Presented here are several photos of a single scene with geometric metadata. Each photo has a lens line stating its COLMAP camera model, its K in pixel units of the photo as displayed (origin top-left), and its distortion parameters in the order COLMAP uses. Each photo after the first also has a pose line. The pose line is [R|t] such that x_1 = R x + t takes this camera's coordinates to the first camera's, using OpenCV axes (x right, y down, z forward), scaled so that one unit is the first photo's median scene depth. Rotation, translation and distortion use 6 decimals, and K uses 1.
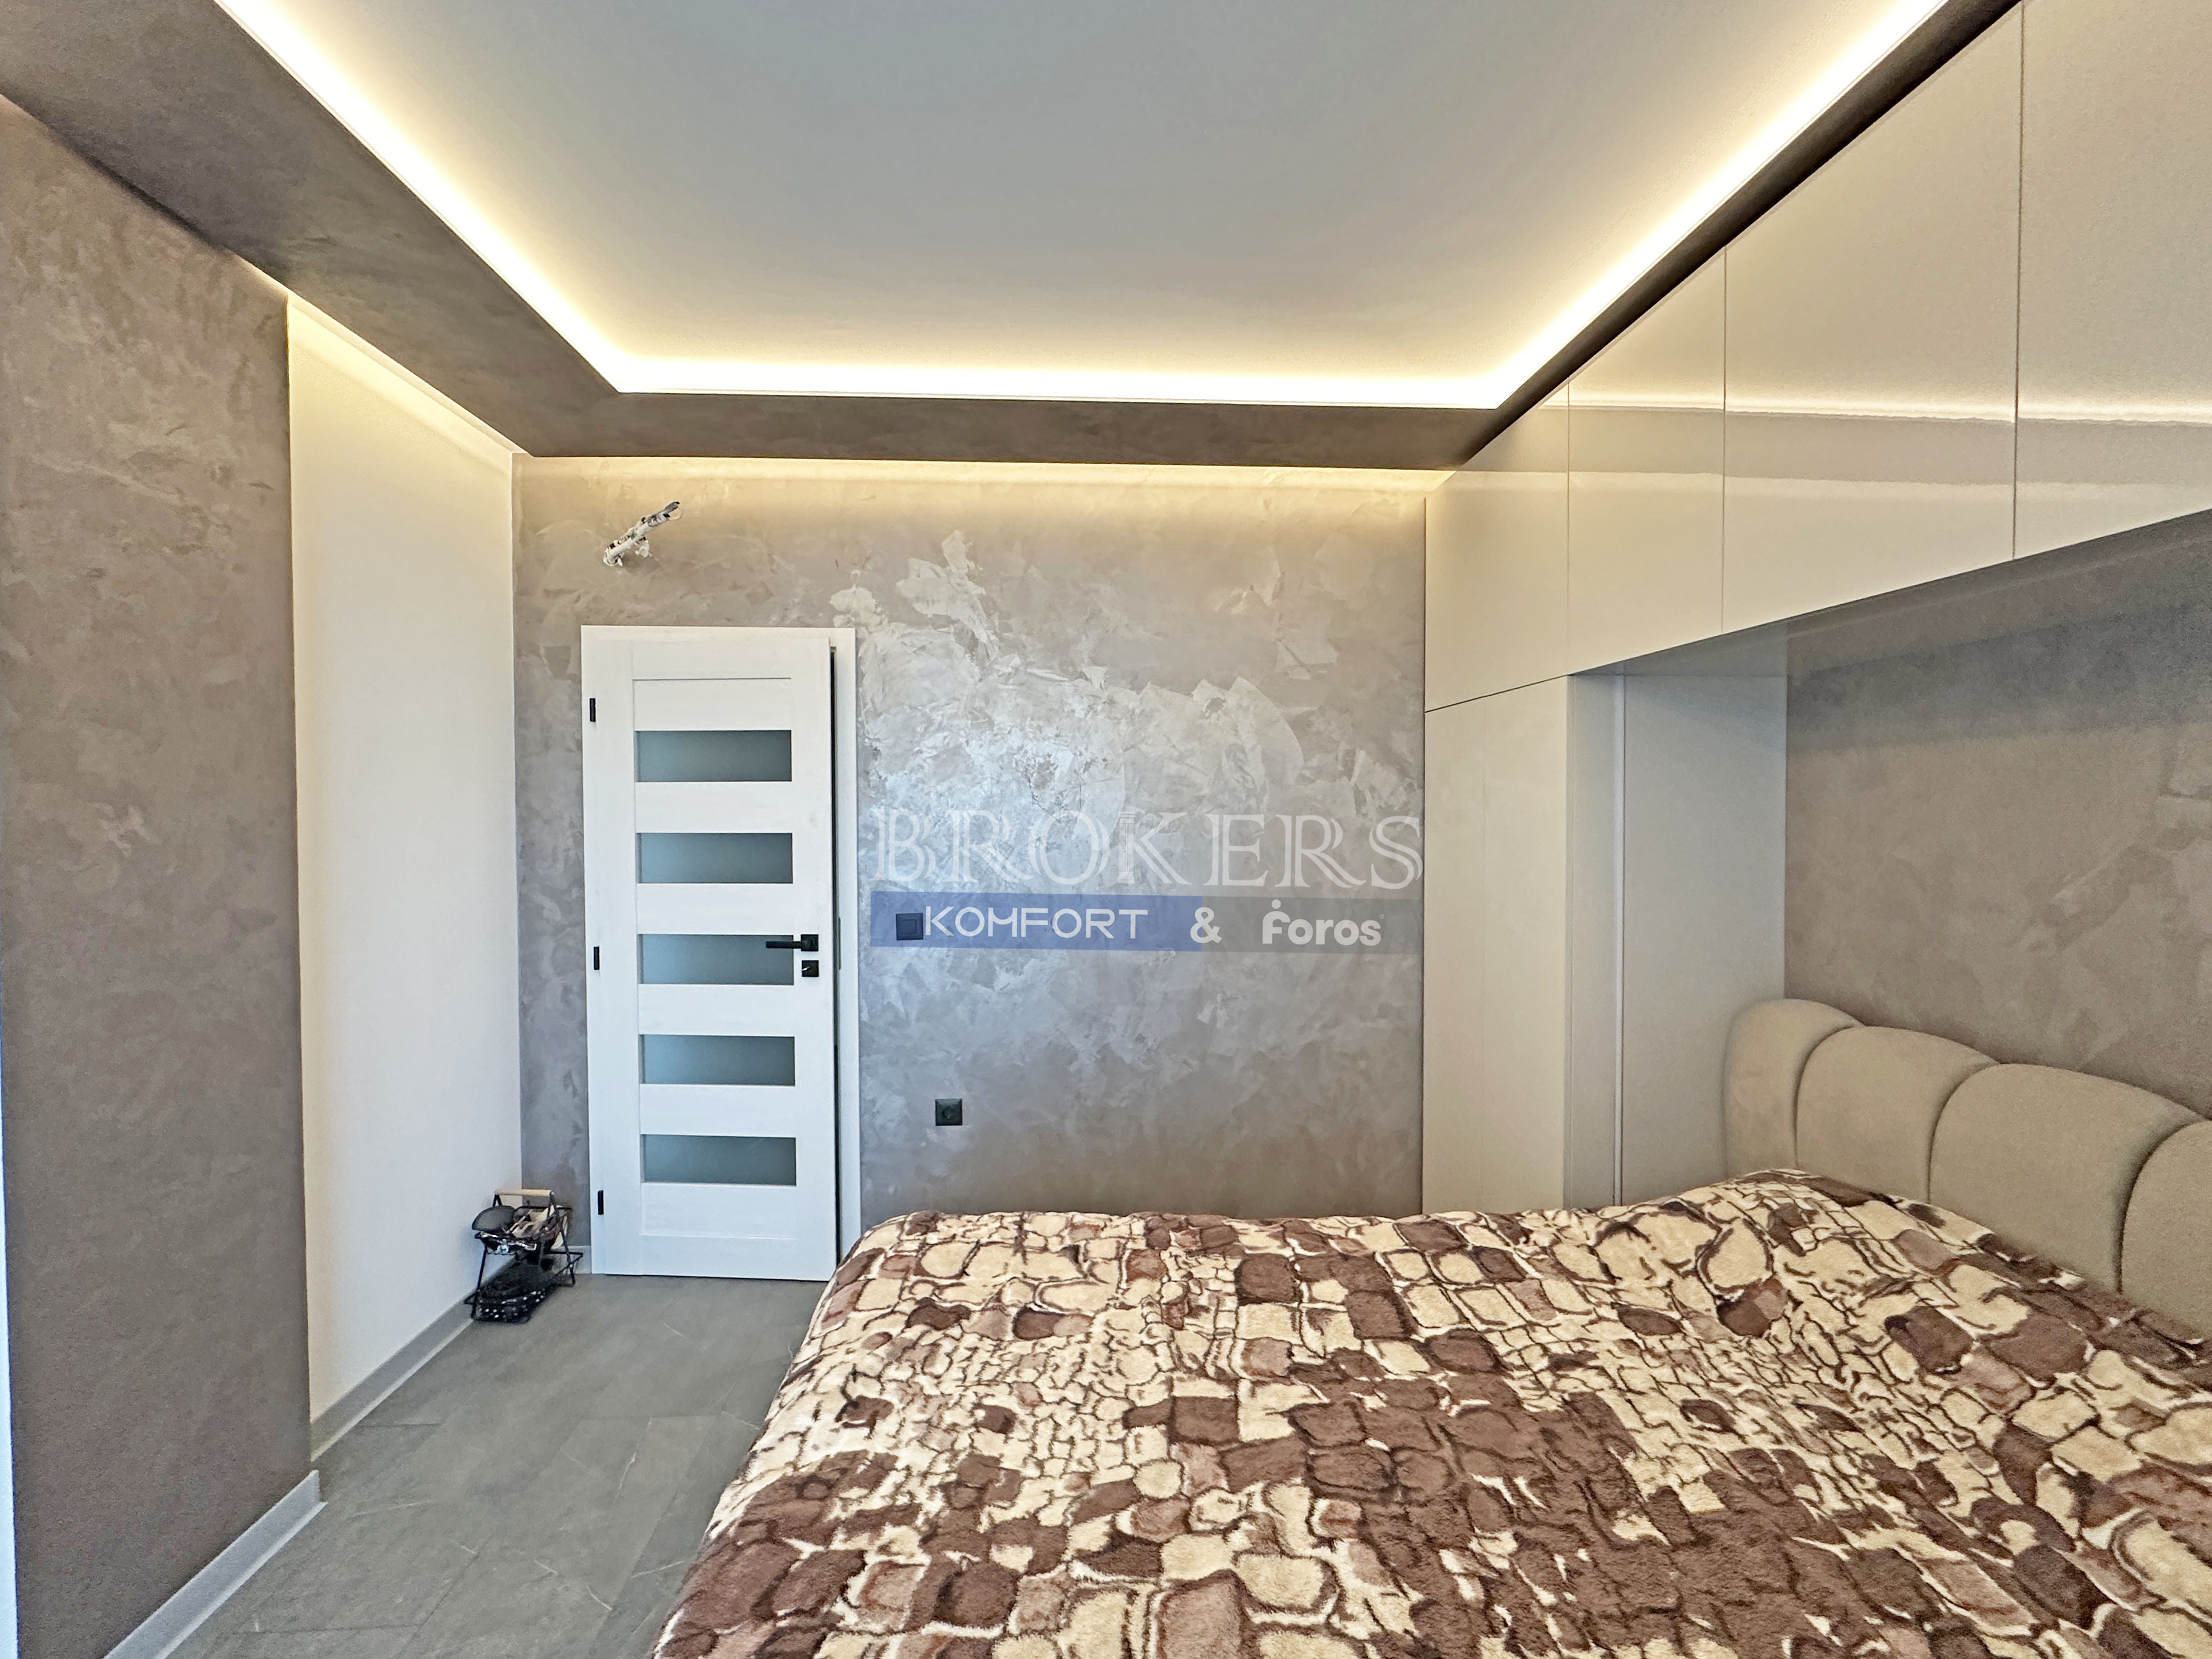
lens RADIAL K [[934.5, 0, 1106.0], [0, 934.5, 829.5], [0, 0, 1]] dist [-0.003746, 0.000949]
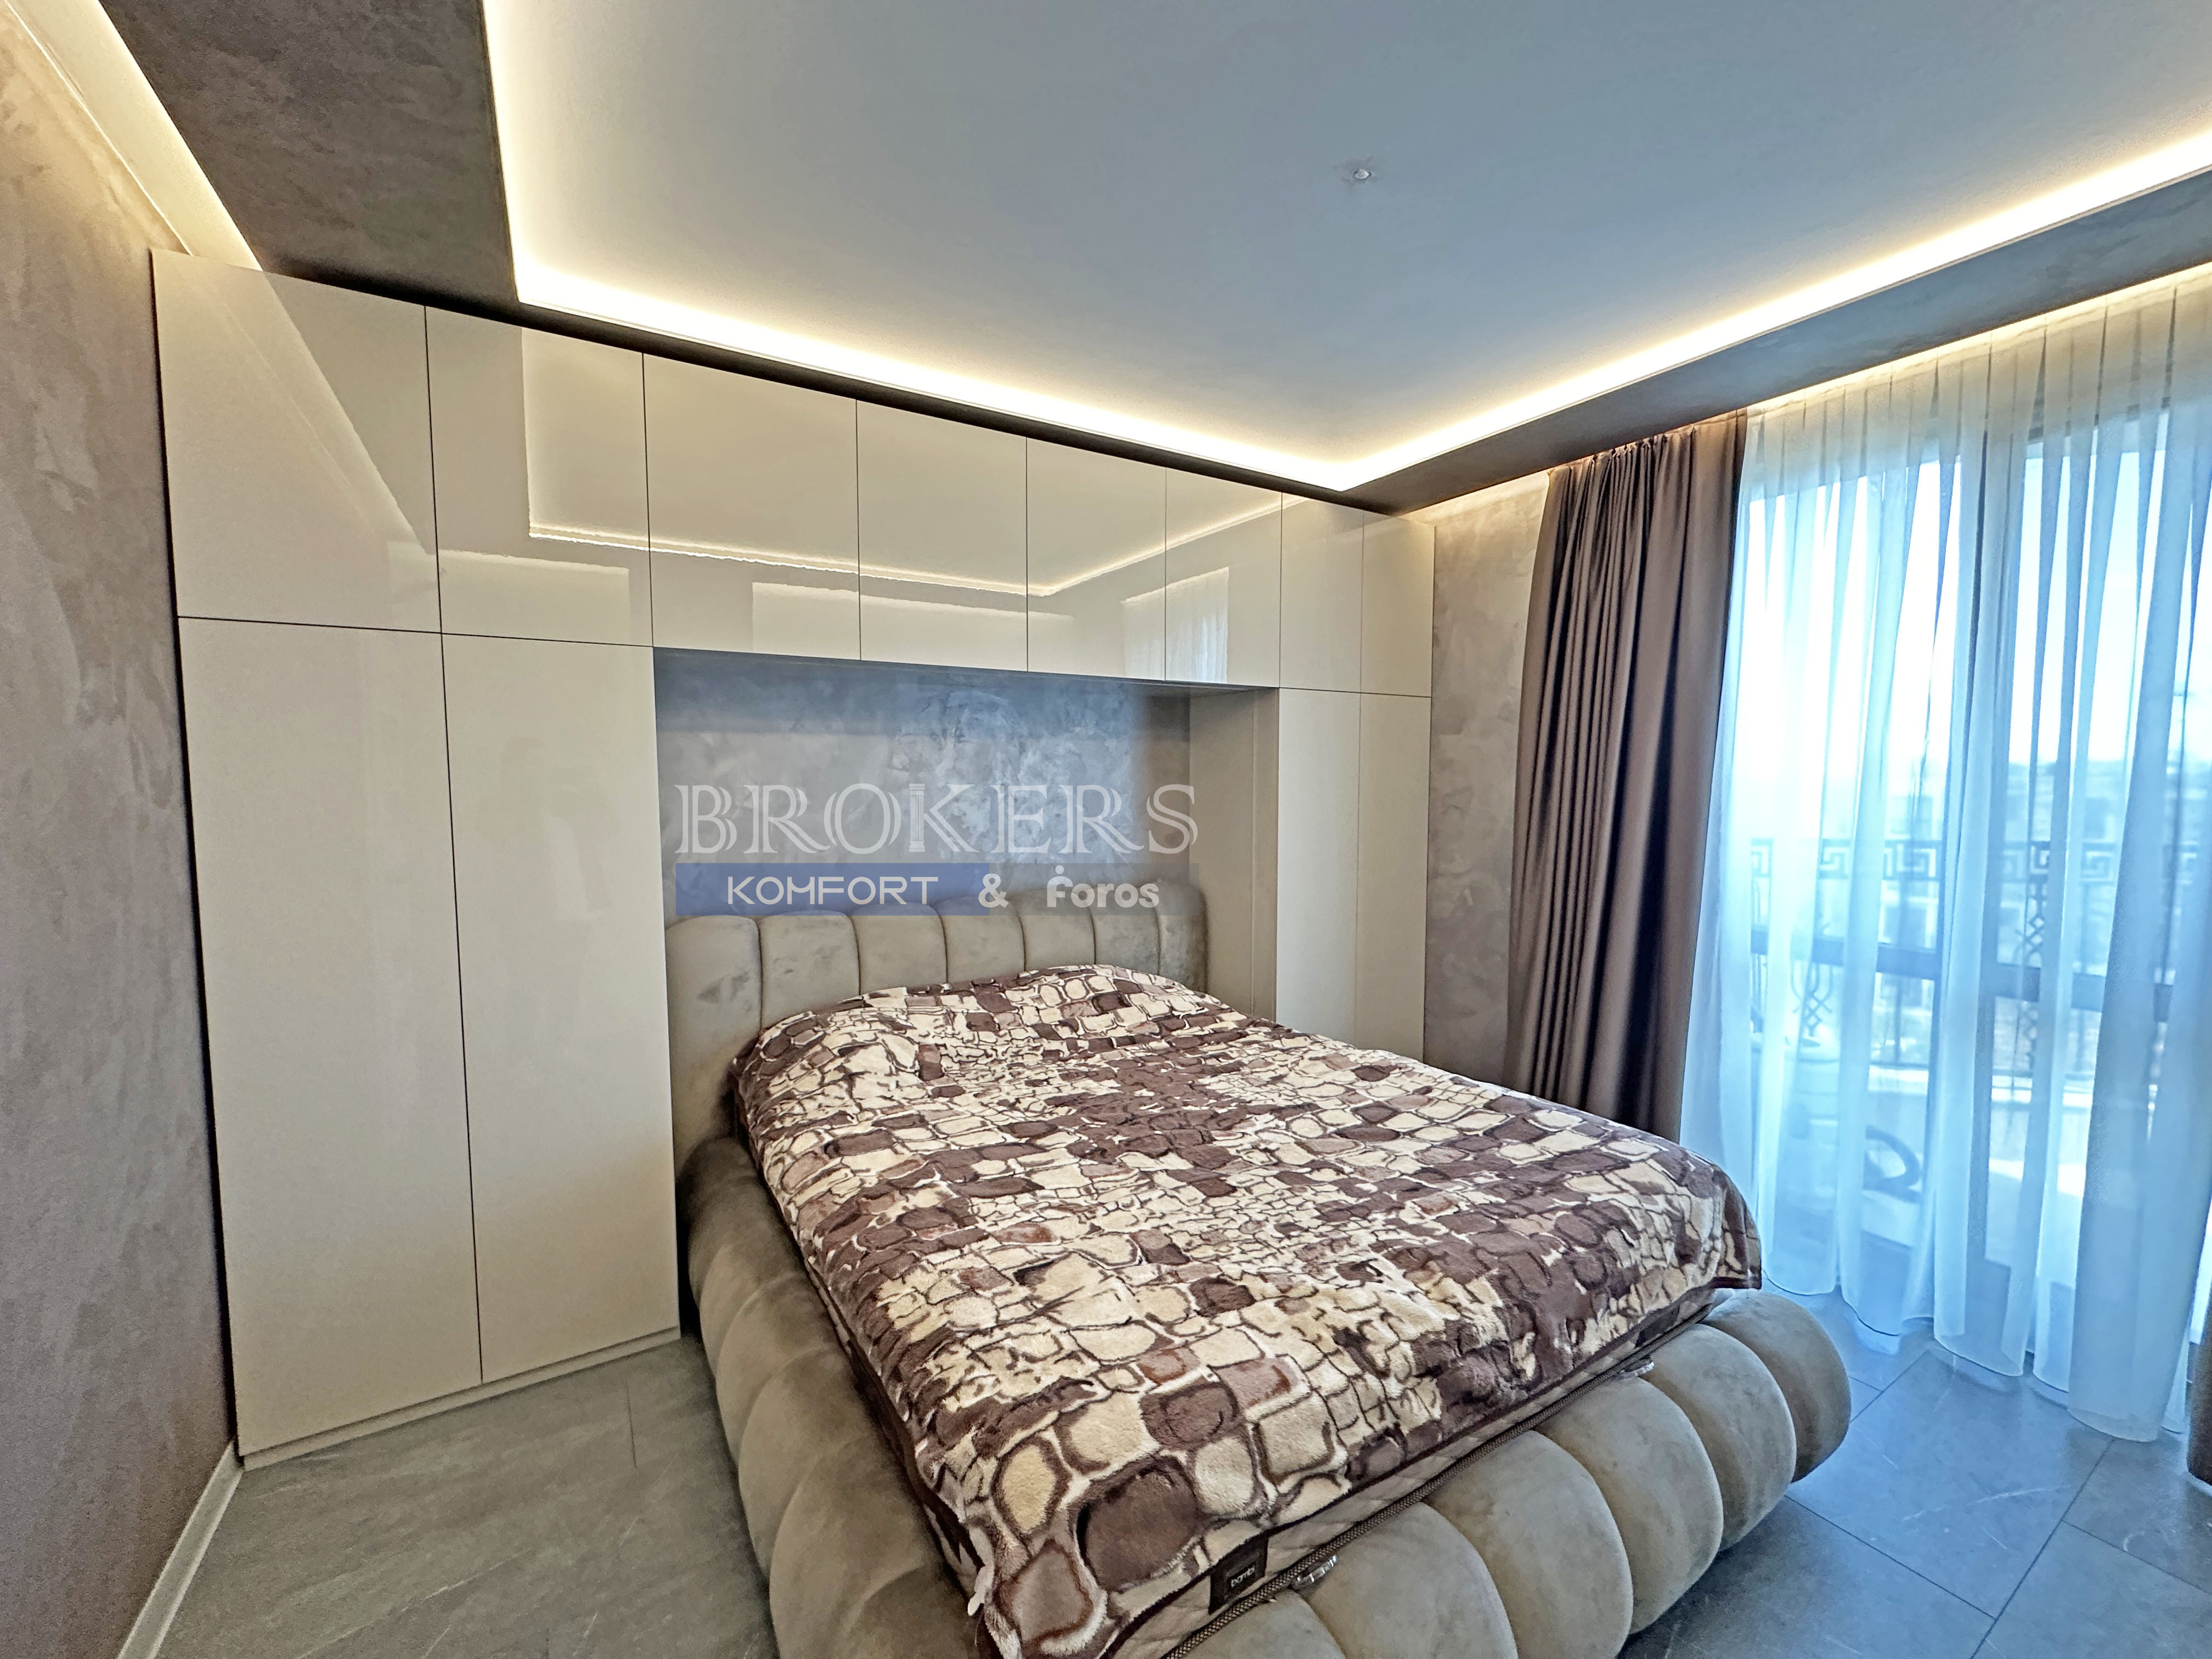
lens RADIAL K [[880.6, 0, 1106.0], [0, 880.6, 829.5], [0, 0, 1]] dist [0.001369, 0.000220]
pose [[-0.474741, -0.053626, 0.878490, -0.777776], [0.020458, 0.997200, 0.071929, -0.027420], [-0.879888, 0.052120, -0.472315, 1.301704]]
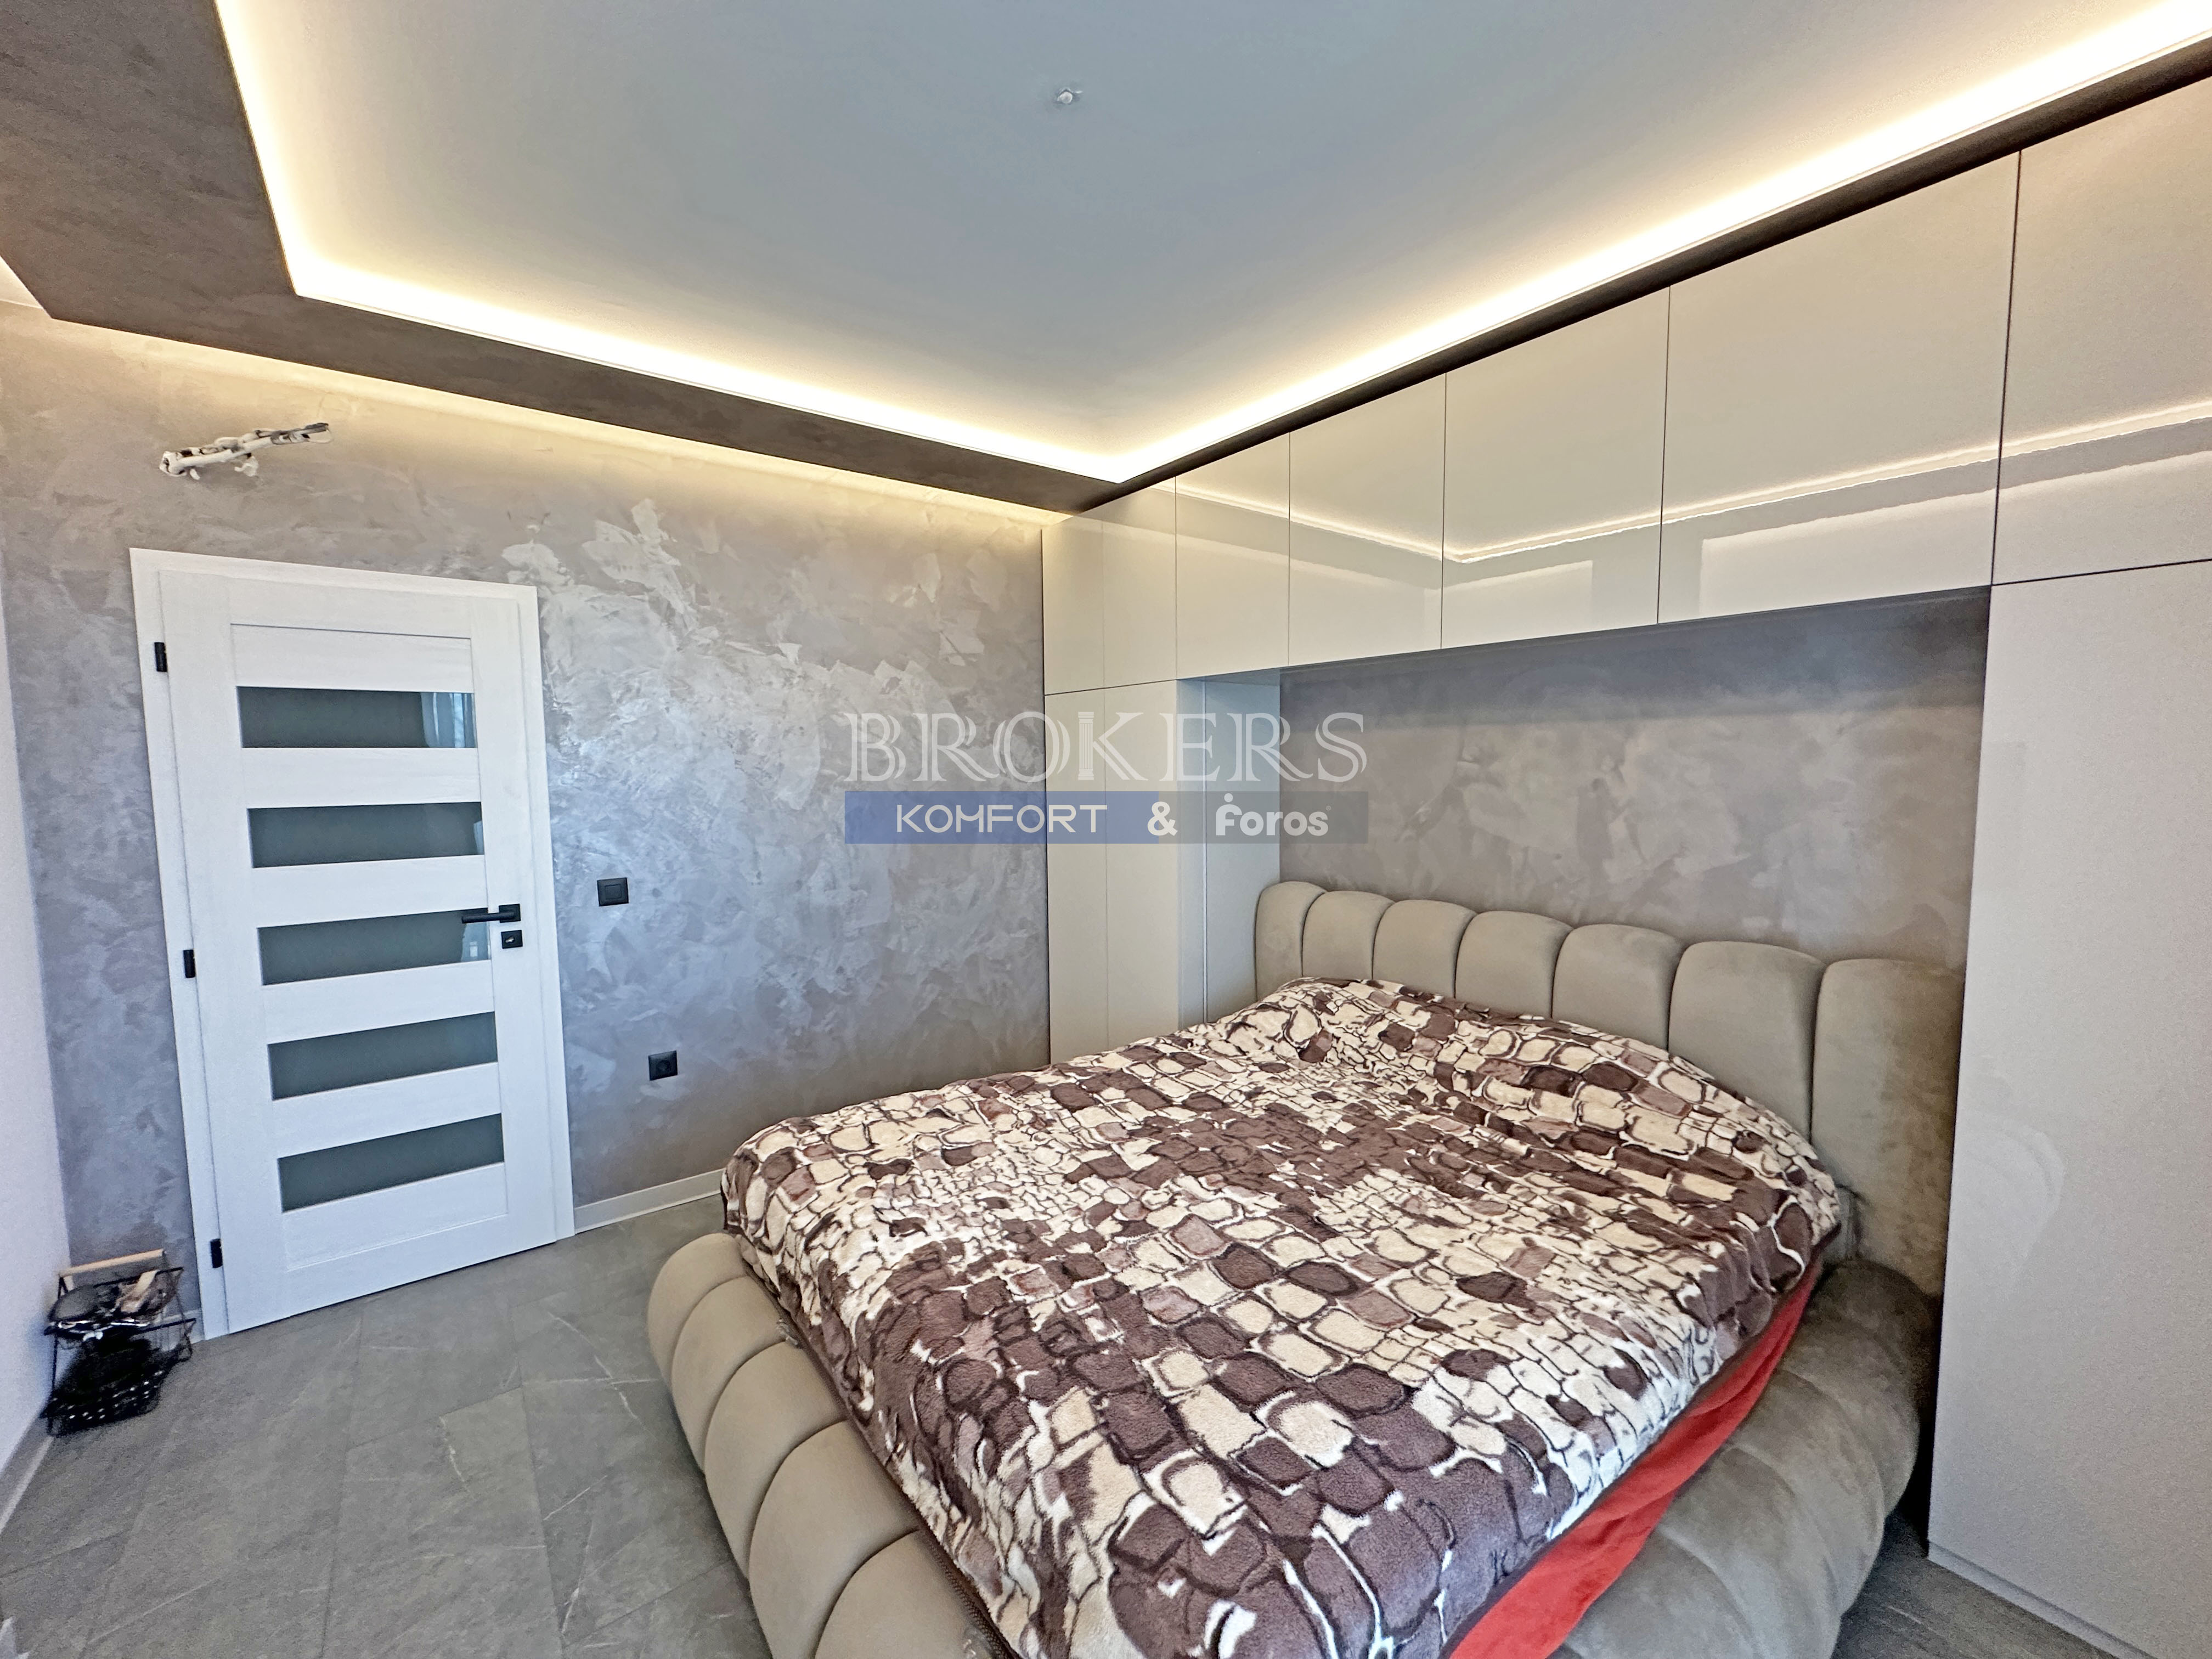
lens RADIAL K [[885.2, 0, 1106.0], [0, 885.2, 829.5], [0, 0, 1]] dist [-0.000954, 0.000576]
pose [[0.825395, -0.050447, 0.562298, -0.516276], [0.020439, 0.998017, 0.059534, -0.015284], [-0.564186, -0.037646, 0.824789, -0.145335]]
